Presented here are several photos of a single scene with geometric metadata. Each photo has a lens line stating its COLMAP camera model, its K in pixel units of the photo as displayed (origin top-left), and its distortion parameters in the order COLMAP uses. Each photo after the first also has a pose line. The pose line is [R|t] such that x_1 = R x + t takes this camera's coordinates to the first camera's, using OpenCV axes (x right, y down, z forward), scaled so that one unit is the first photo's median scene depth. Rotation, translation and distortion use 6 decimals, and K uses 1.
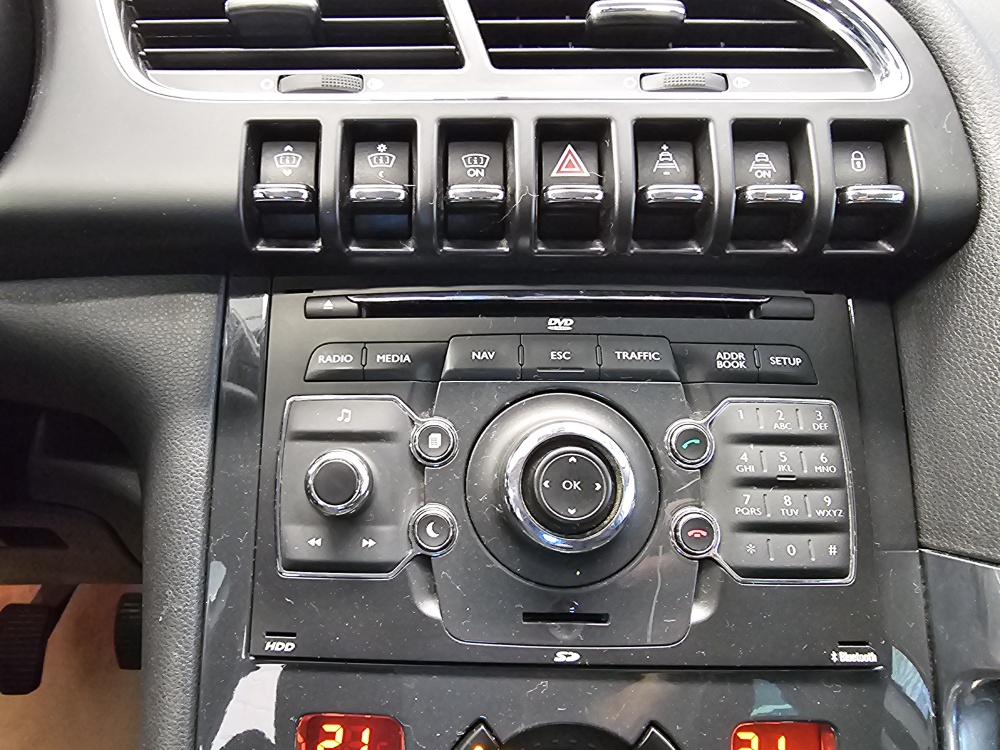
lens RADIAL K [[679.6, 0, 443.1], [0, 679.6, 371.4], [0, 0, 1]] dist [0.024107, 0.000696]
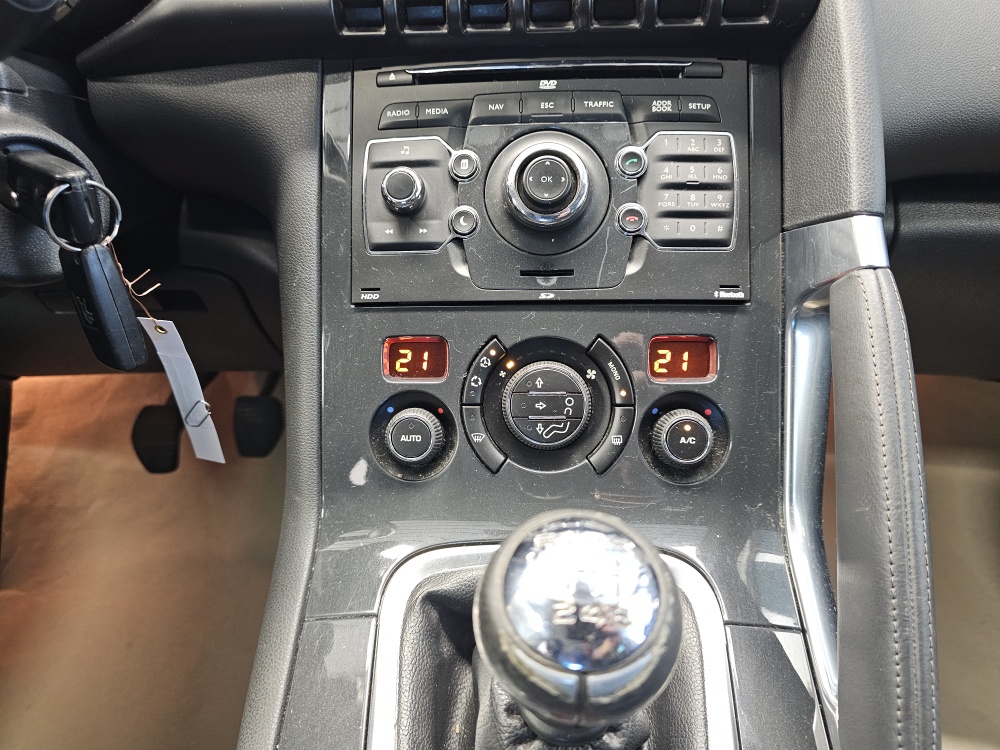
lens RADIAL K [[695.3, 0, 498.6], [0, 695.3, 361.3], [0, 0, 1]] dist [0.037758, -0.006513]
pose [[0.999252, -0.008964, -0.037605, 0.120860], [0.013964, 0.990761, 0.134897, 0.332312], [0.036049, -0.135321, 0.990146, -0.616475]]
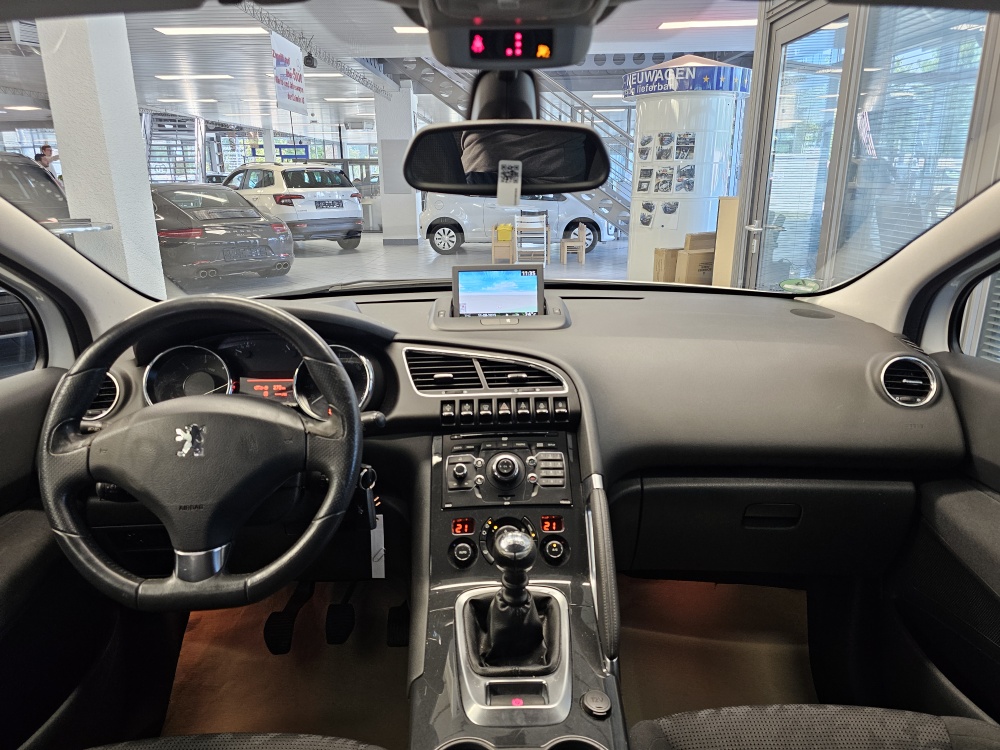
lens RADIAL K [[678.4, 0, 502.8], [0, 678.4, 370.1], [0, 0, 1]] dist [0.057386, -0.043463]
pose [[0.998968, -0.030438, 0.033724, 0.012975], [0.038923, 0.956280, -0.289851, 0.881283], [-0.023427, 0.290864, 0.956478, -3.832739]]
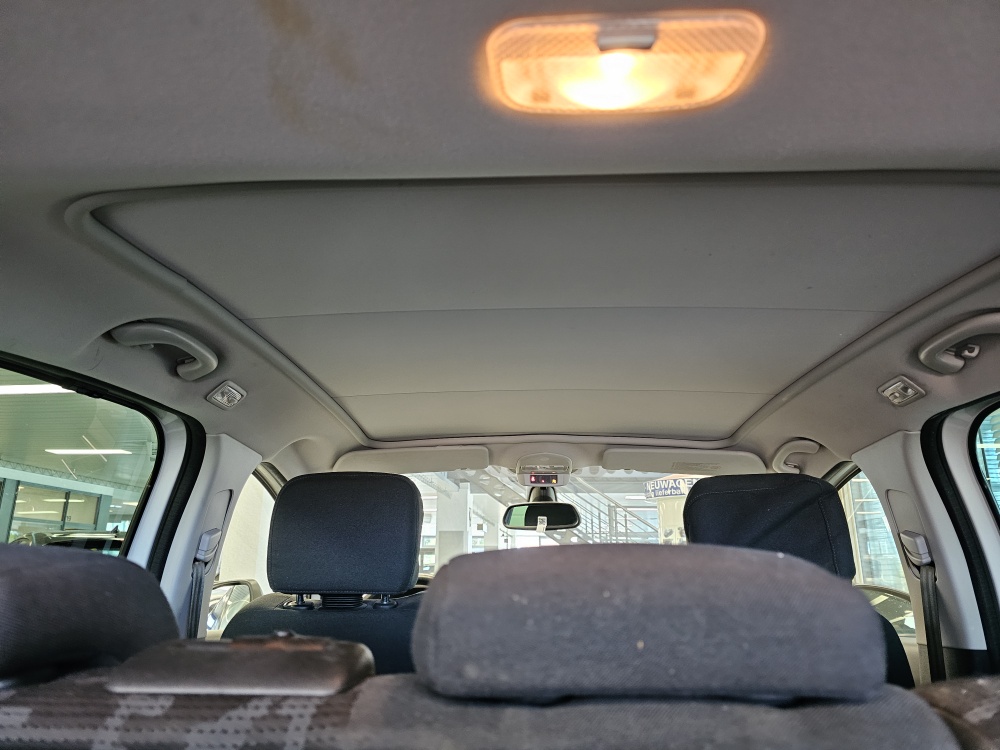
lens RADIAL K [[678.4, 0, 502.8], [0, 678.4, 370.1], [0, 0, 1]] dist [0.057386, -0.043463]
pose [[0.999744, -0.005317, -0.021997, -0.148610], [-0.013192, 0.652836, -0.757384, 4.639697], [0.018388, 0.757480, 0.652599, -8.479768]]
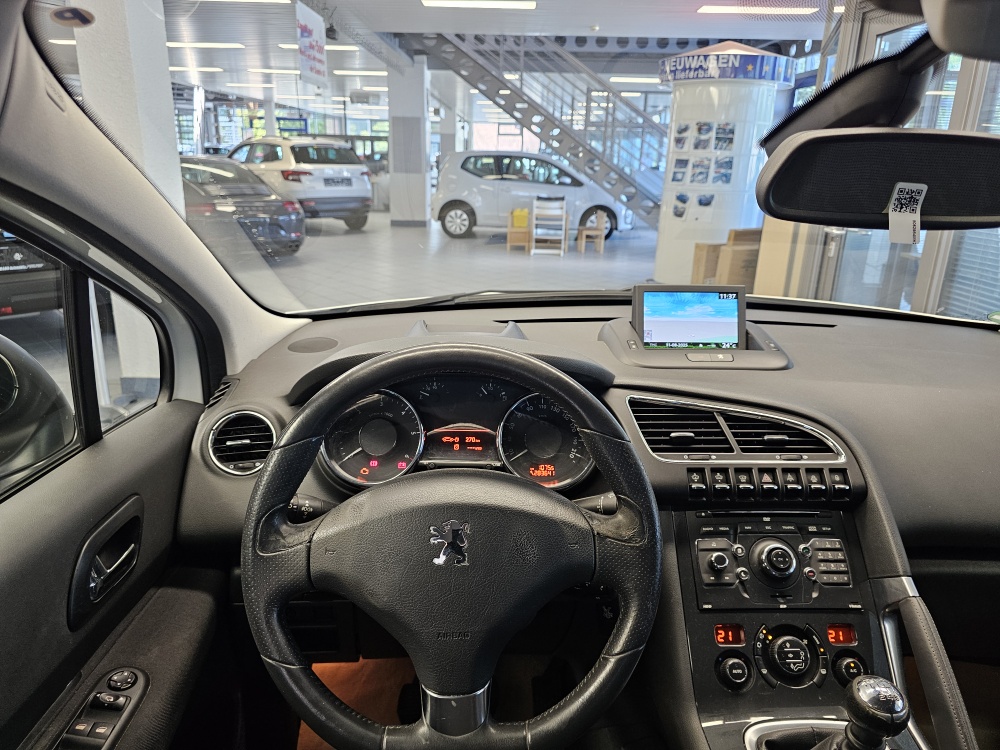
lens RADIAL K [[688.7, 0, 502.0], [0, 688.7, 362.3], [0, 0, 1]] dist [0.032423, -0.019789]
pose [[0.998847, 0.001618, 0.047981, -1.545962], [0.011798, 0.960507, -0.278006, 0.153610], [-0.046536, 0.278252, 0.959380, -2.984934]]
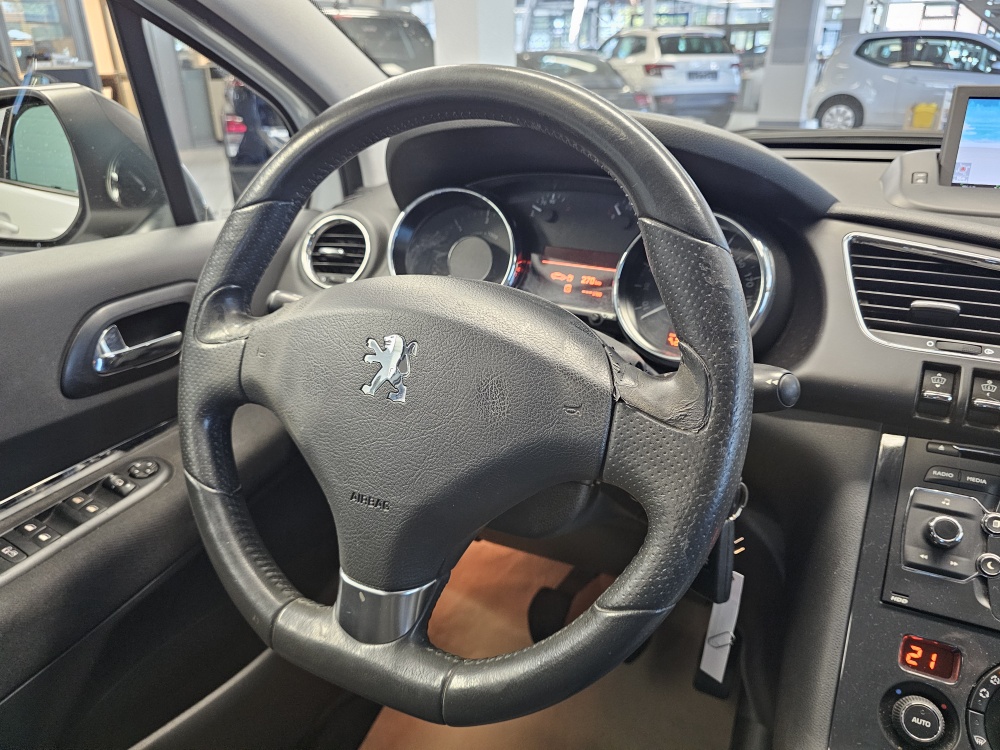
lens RADIAL K [[700.8, 0, 500.0], [0, 700.8, 375.0], [0, 0, 1]] dist [0.033467, -0.041267]
pose [[0.896450, 0.166365, -0.410730, -0.561014], [-0.224501, 0.969609, -0.097252, 0.211310], [0.382068, 0.179391, 0.906556, -1.594692]]
